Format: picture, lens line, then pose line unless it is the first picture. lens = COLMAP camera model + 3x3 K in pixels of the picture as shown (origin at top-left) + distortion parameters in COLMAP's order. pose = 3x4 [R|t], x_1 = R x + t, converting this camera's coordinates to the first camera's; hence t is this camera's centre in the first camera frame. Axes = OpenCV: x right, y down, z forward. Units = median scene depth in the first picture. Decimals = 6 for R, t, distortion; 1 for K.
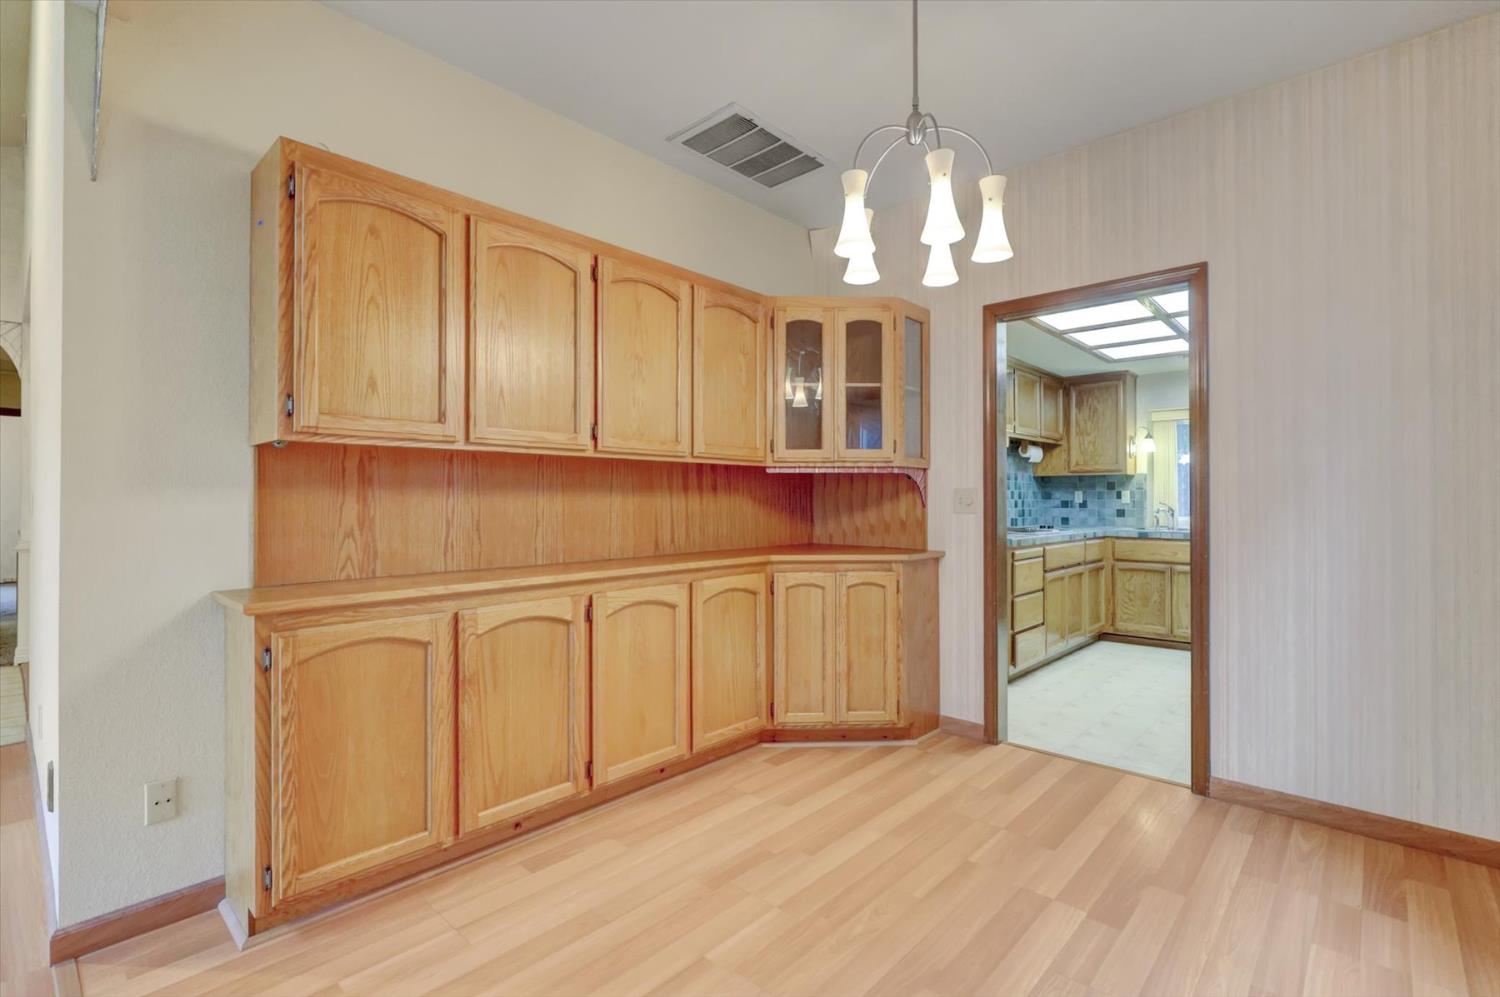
lens RADIAL K [[715.1, 0, 750.0], [0, 715.1, 498.5], [0, 0, 1]] dist [-0.015643, 0.000209]
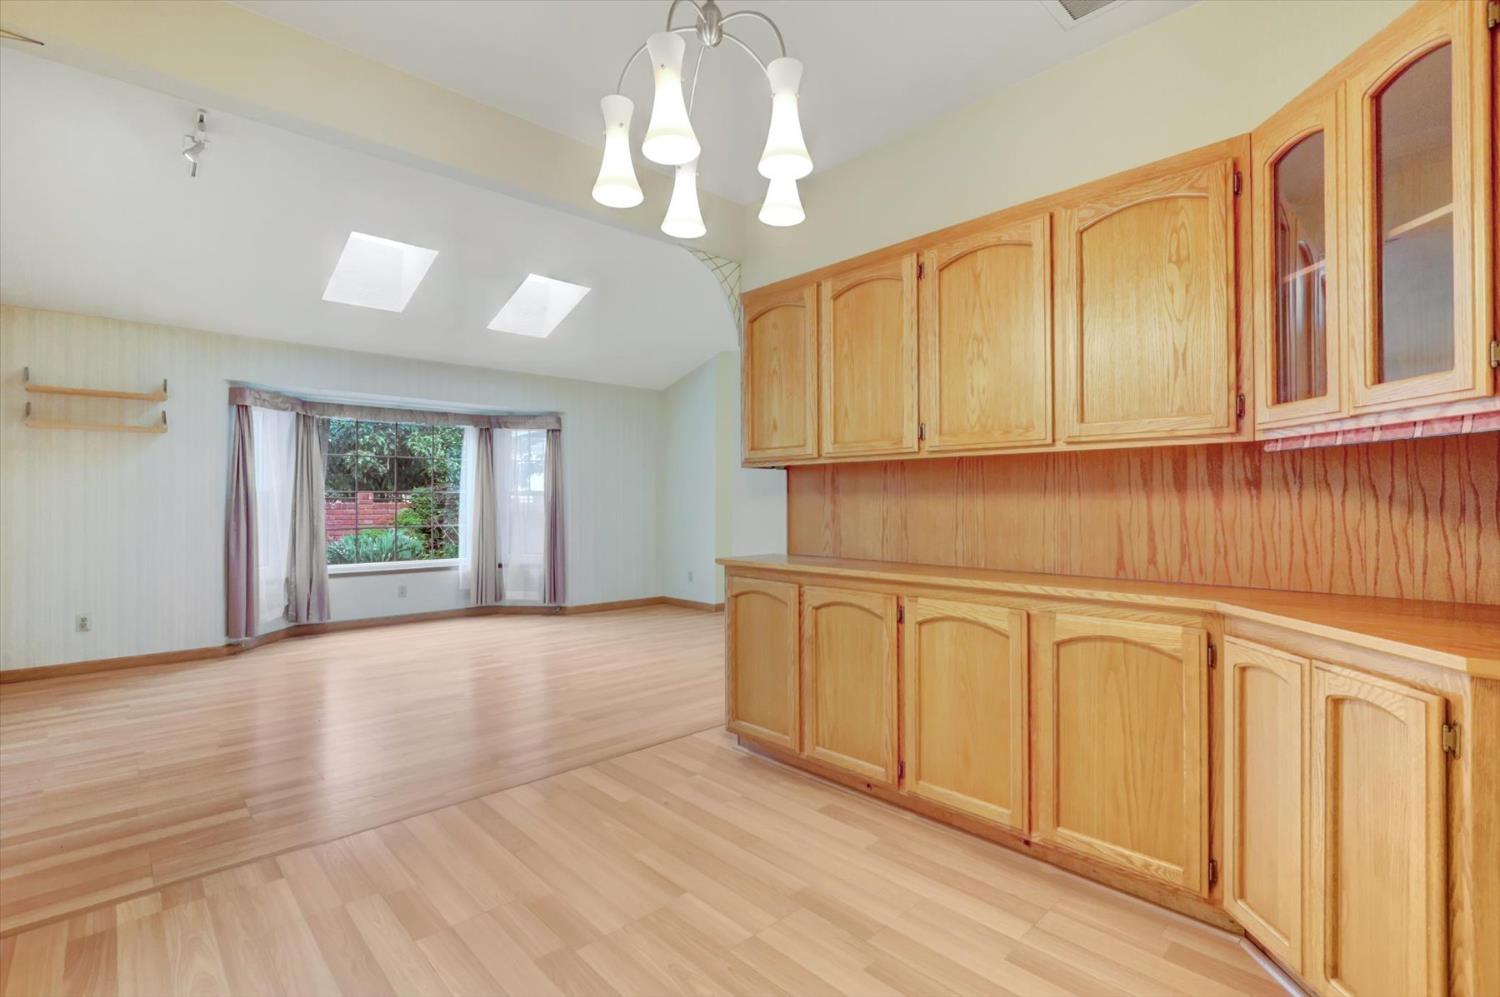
lens RADIAL K [[694.3, 0, 750.0], [0, 694.3, 498.5], [0, 0, 1]] dist [-0.018929, 0.000229]
pose [[-0.092516, -0.003319, -0.995706, 0.595046], [0.002993, 0.999989, -0.003611, -0.000272], [0.995707, -0.003314, -0.092505, 0.678071]]
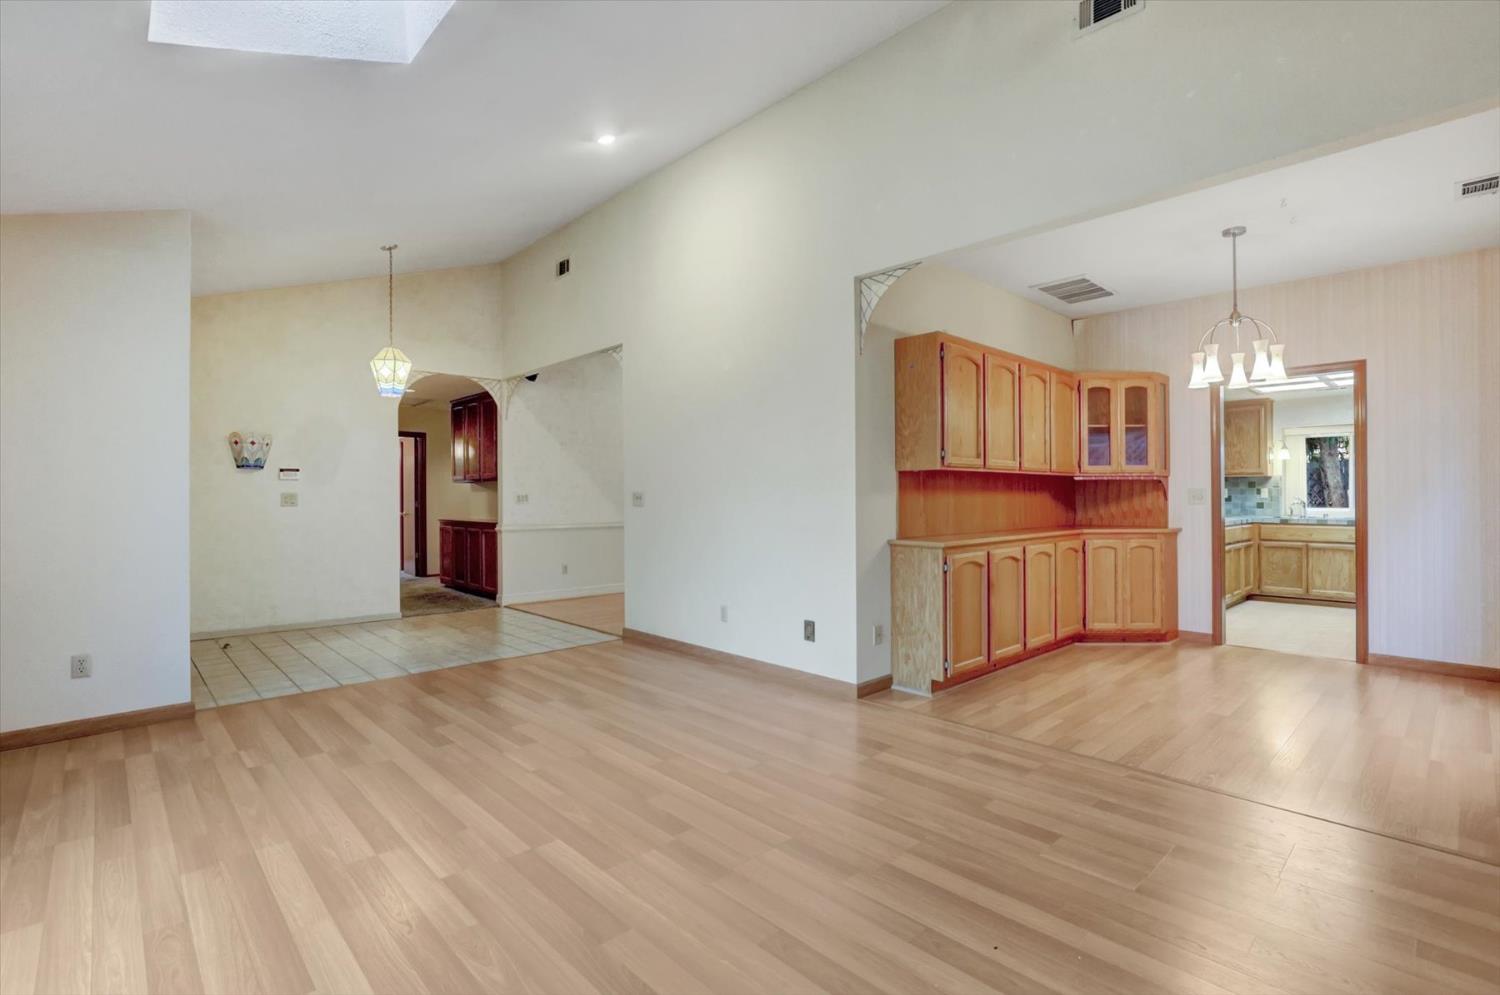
lens RADIAL K [[694.3, 0, 750.0], [0, 694.3, 497.5], [0, 0, 1]] dist [-0.018929, 0.000229]
pose [[0.996241, -0.002477, -0.086593, -0.598243], [0.002832, 0.999988, 0.003978, -0.003641], [0.086582, -0.004208, 0.996236, -0.670944]]
